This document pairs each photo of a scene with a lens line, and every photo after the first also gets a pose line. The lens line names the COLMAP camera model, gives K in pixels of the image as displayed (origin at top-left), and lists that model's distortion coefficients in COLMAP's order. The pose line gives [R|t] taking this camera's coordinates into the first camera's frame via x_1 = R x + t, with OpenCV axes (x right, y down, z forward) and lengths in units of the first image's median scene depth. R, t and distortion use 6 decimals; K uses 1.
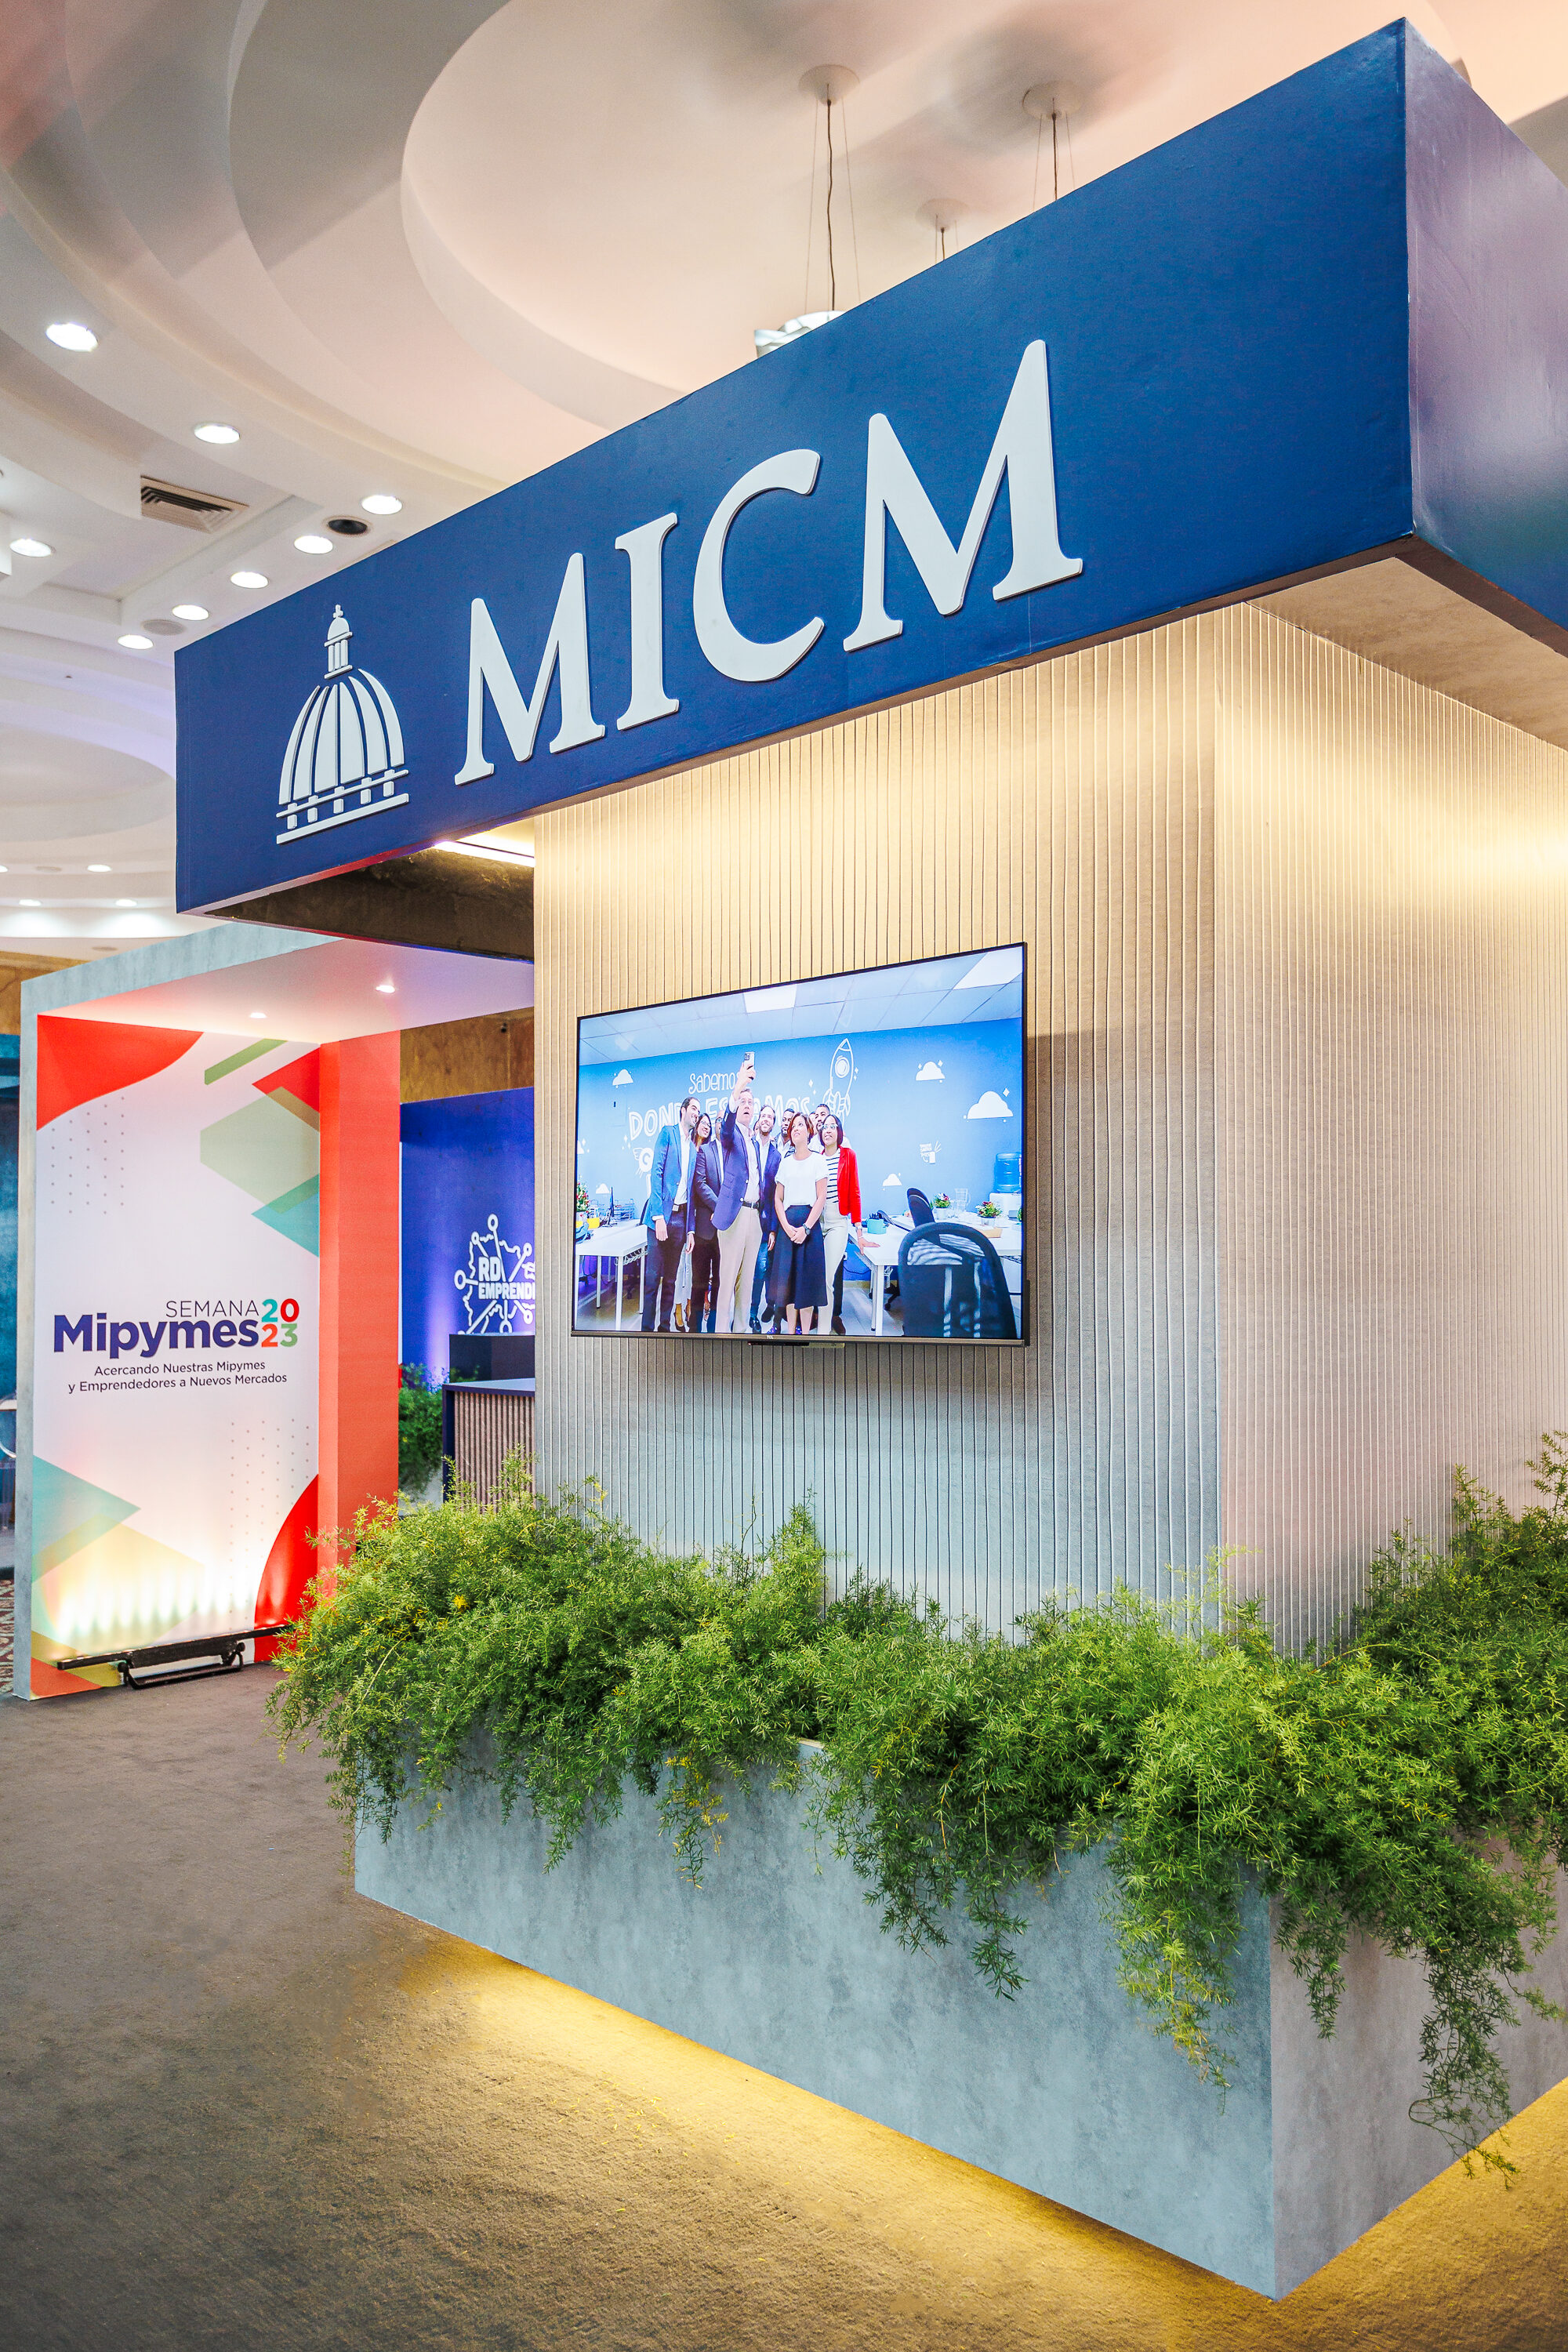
lens RADIAL K [[1870.2, 0, 786.3], [0, 1870.2, 1252.5], [0, 0, 1]] dist [0.025075, -0.000052]
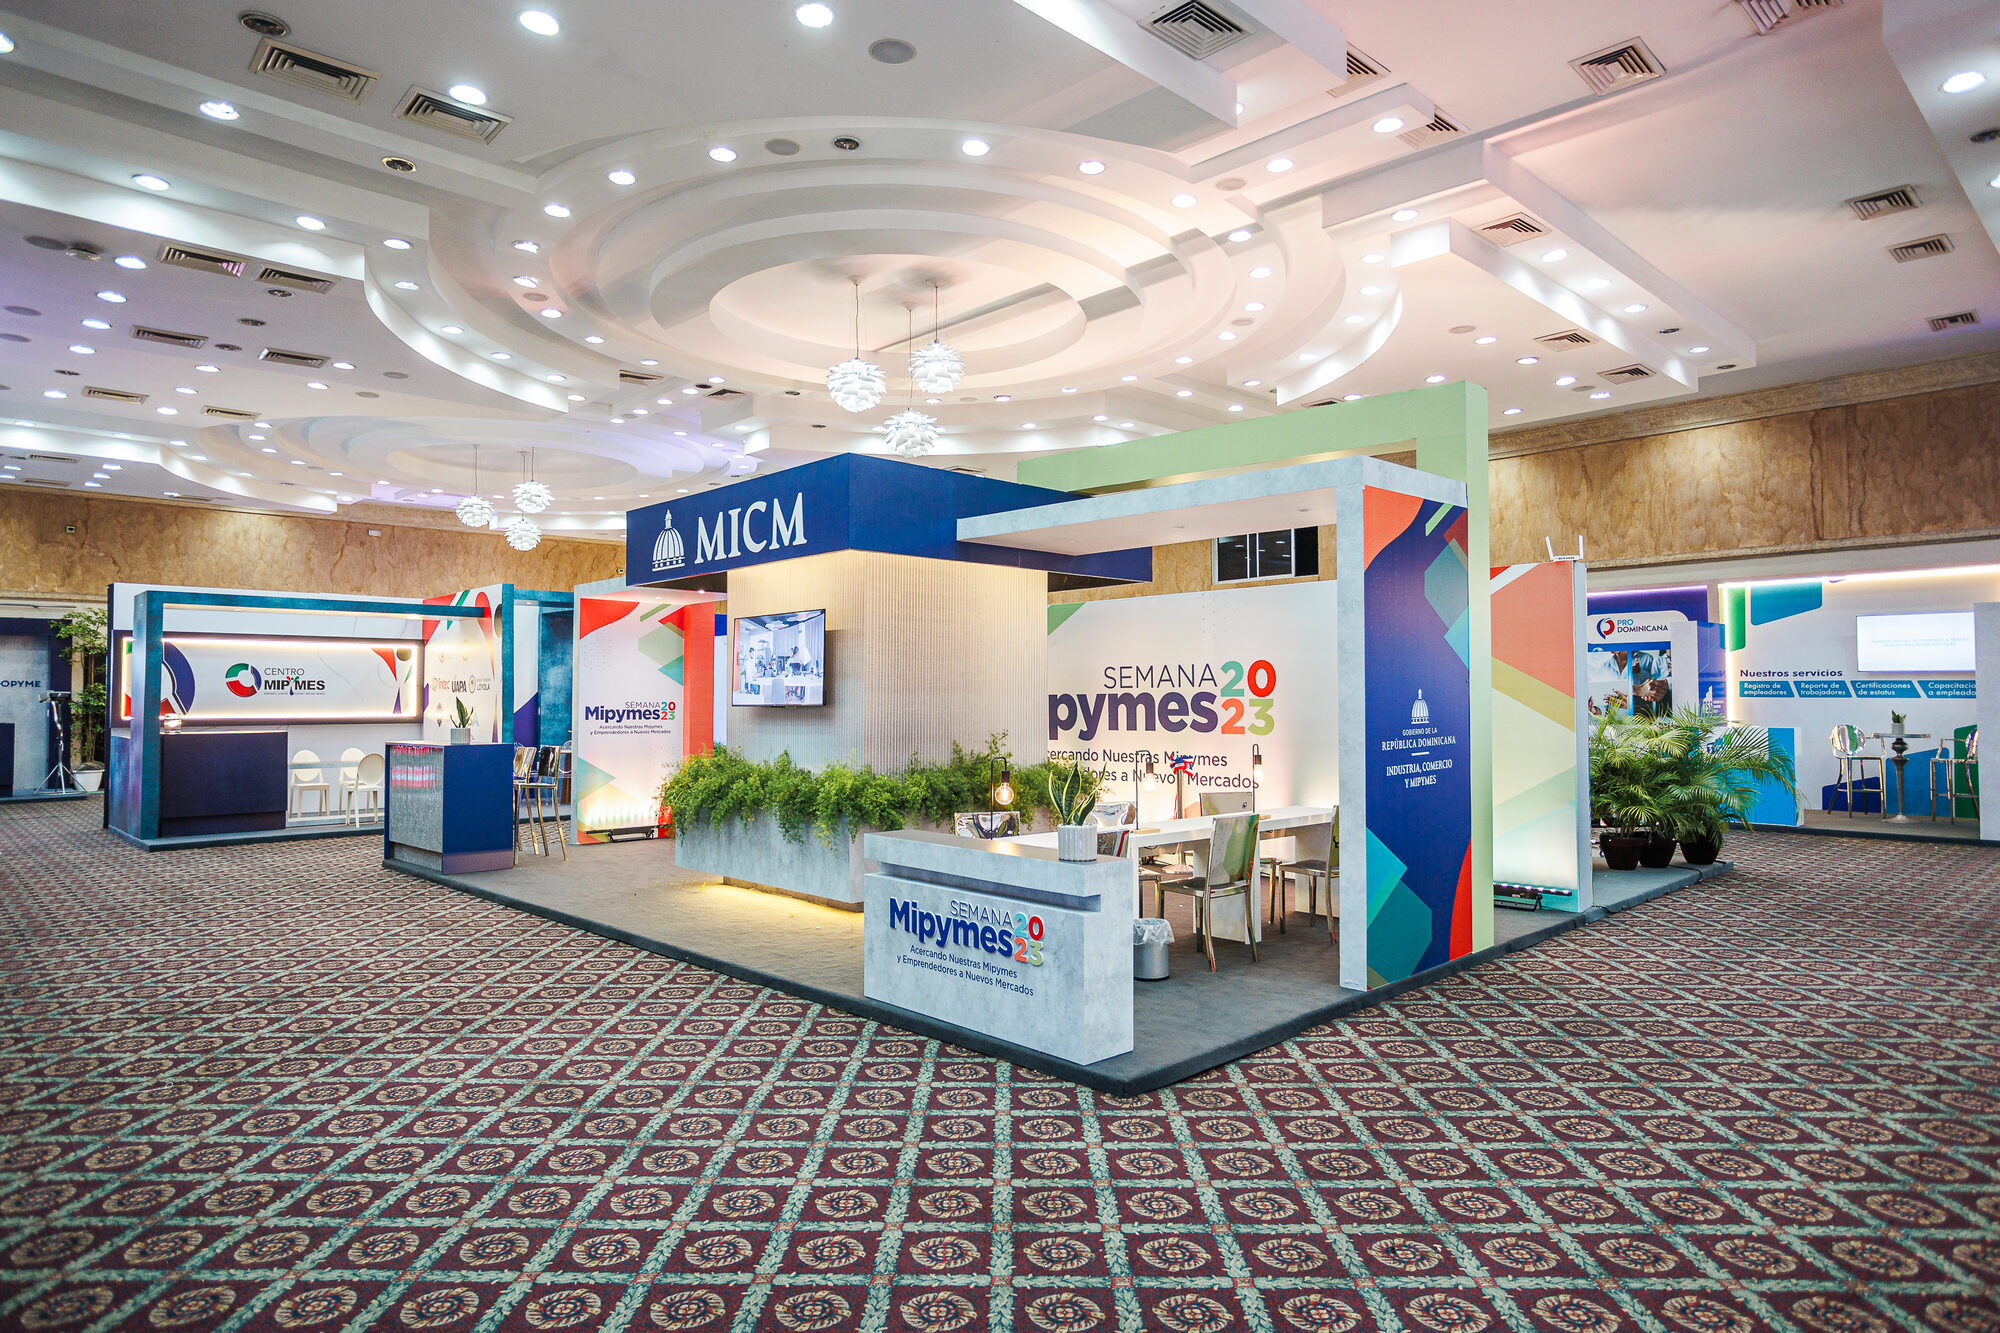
lens RADIAL K [[1192.3, 0, 990.6], [0, 1192.3, 674.5], [0, 0, 1]] dist [-0.005234, -0.000285]
pose [[0.999528, 0.001520, -0.030698, 0.507736], [-0.001860, 0.999937, -0.011036, 0.008065], [0.030679, 0.011088, 0.999468, -1.437728]]
